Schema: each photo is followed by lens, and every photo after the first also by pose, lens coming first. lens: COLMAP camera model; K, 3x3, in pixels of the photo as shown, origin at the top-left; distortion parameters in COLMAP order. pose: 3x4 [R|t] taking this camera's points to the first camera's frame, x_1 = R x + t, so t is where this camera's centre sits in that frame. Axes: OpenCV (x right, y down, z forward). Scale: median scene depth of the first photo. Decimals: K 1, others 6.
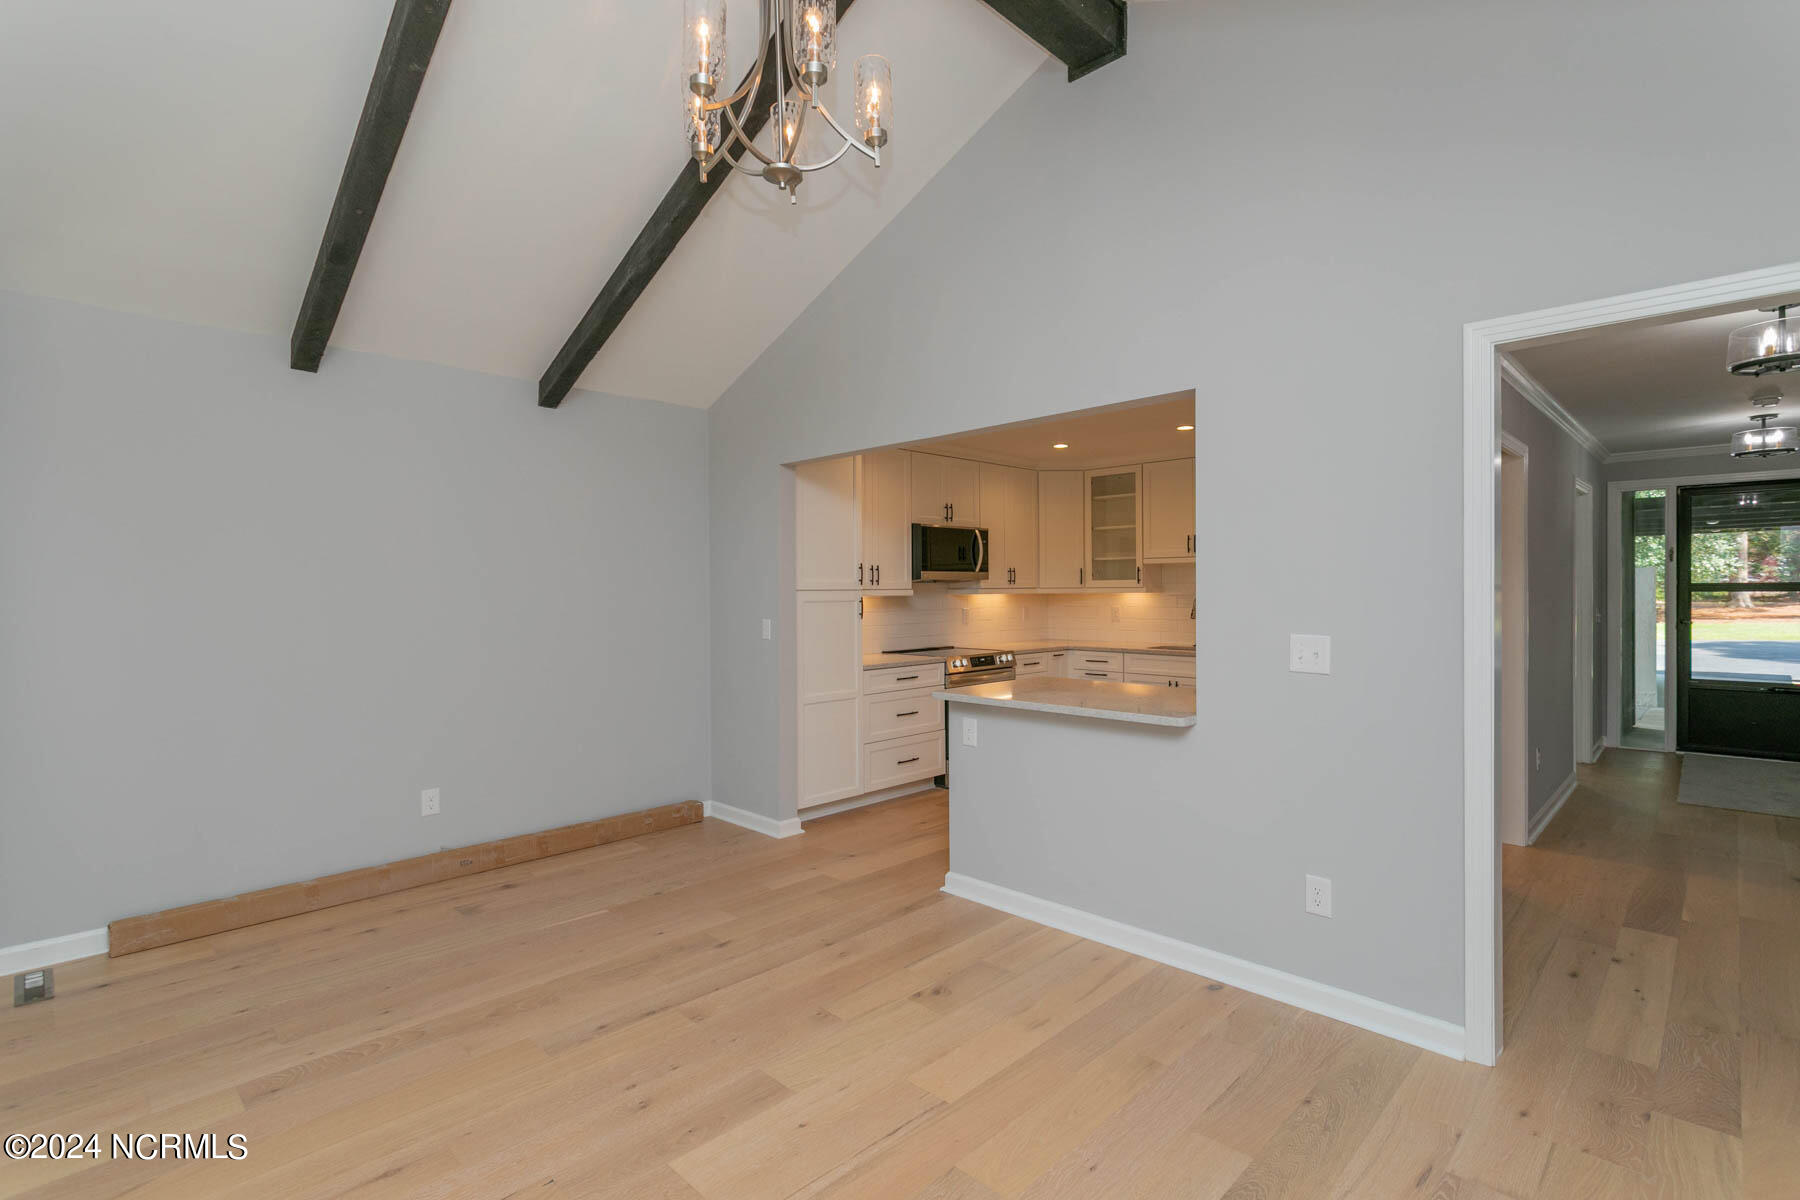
lens RADIAL K [[847.2, 0, 905.2], [0, 847.2, 594.2], [0, 0, 1]] dist [0.003145, 0.001565]
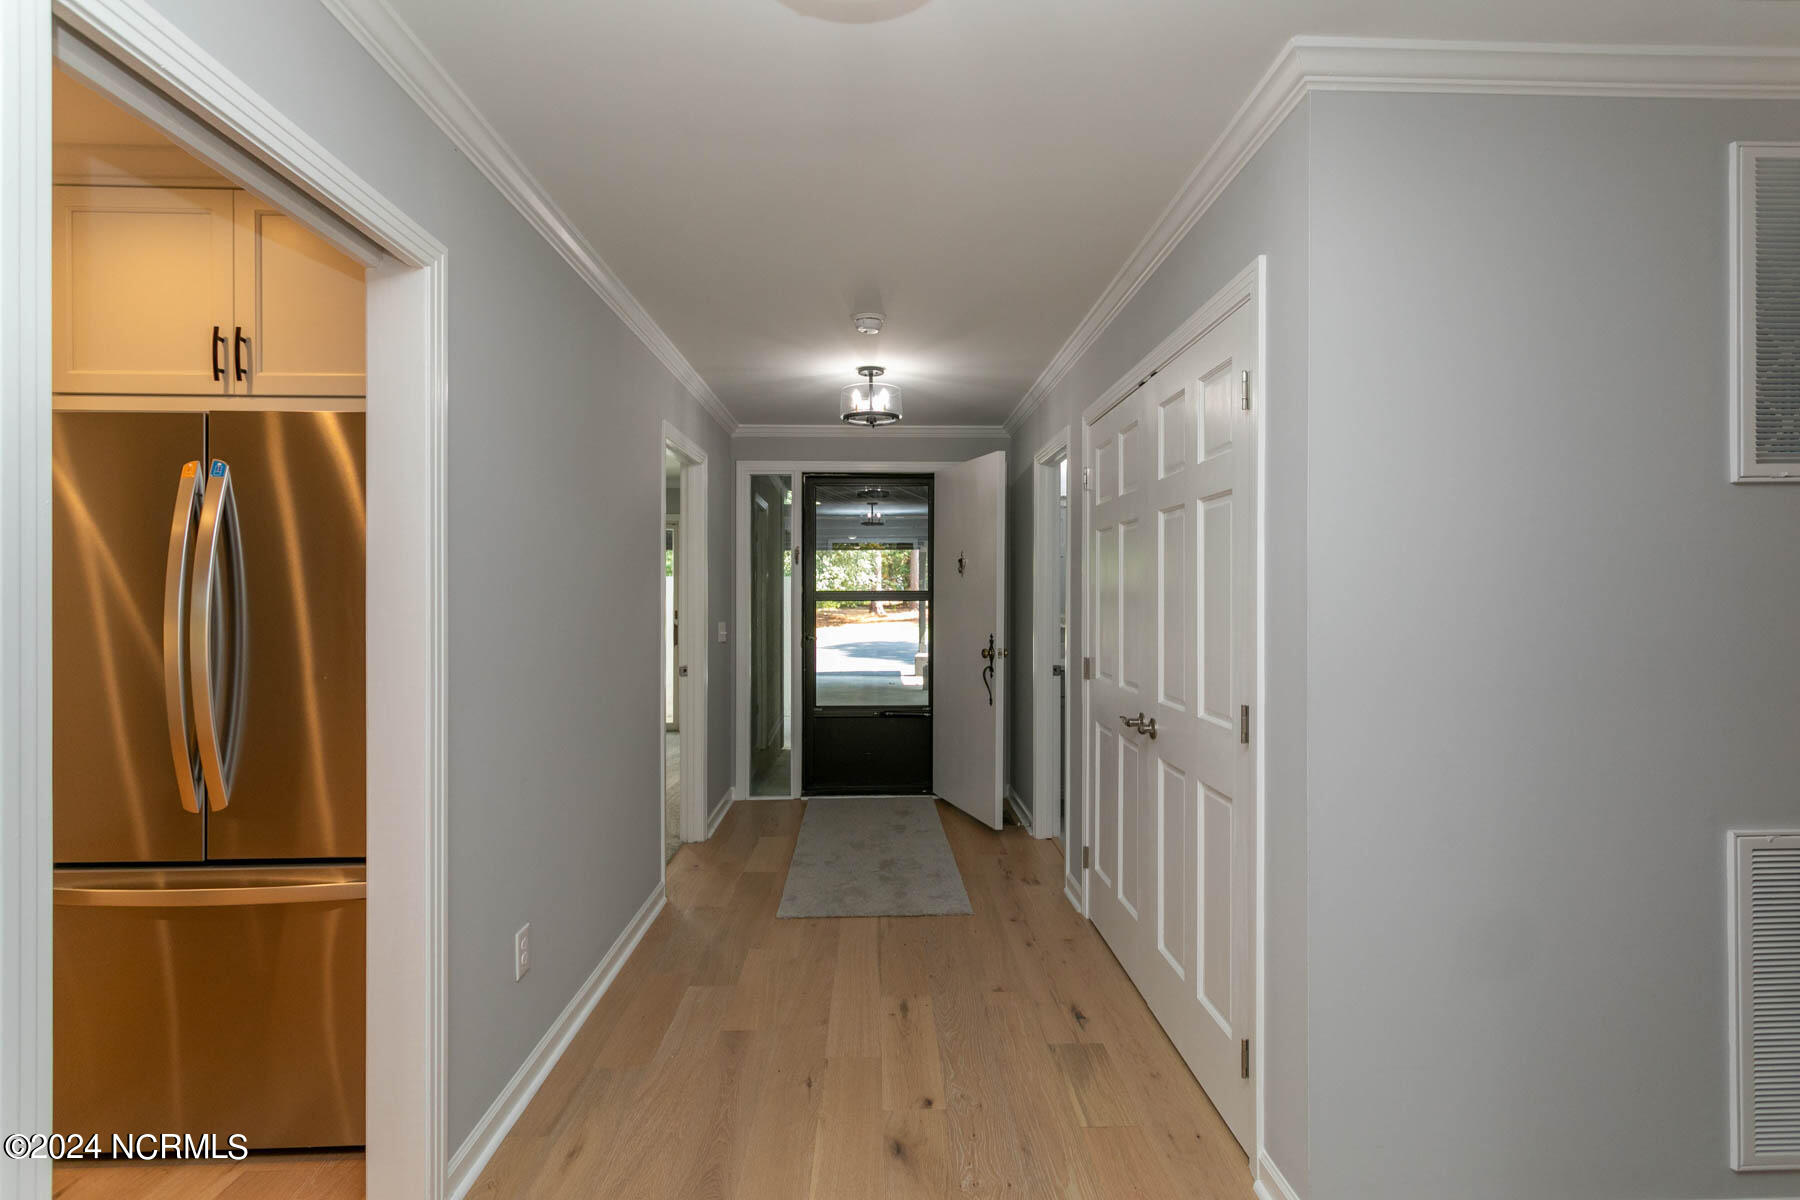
lens RADIAL K [[847.2, 0, 905.2], [0, 847.2, 594.2], [0, 0, 1]] dist [0.003145, 0.001565]
pose [[0.693520, 0.009531, 0.720375, 0.427825], [-0.002760, 0.999940, -0.010573, -0.002085], [-0.720432, 0.005345, 0.693505, 0.399905]]
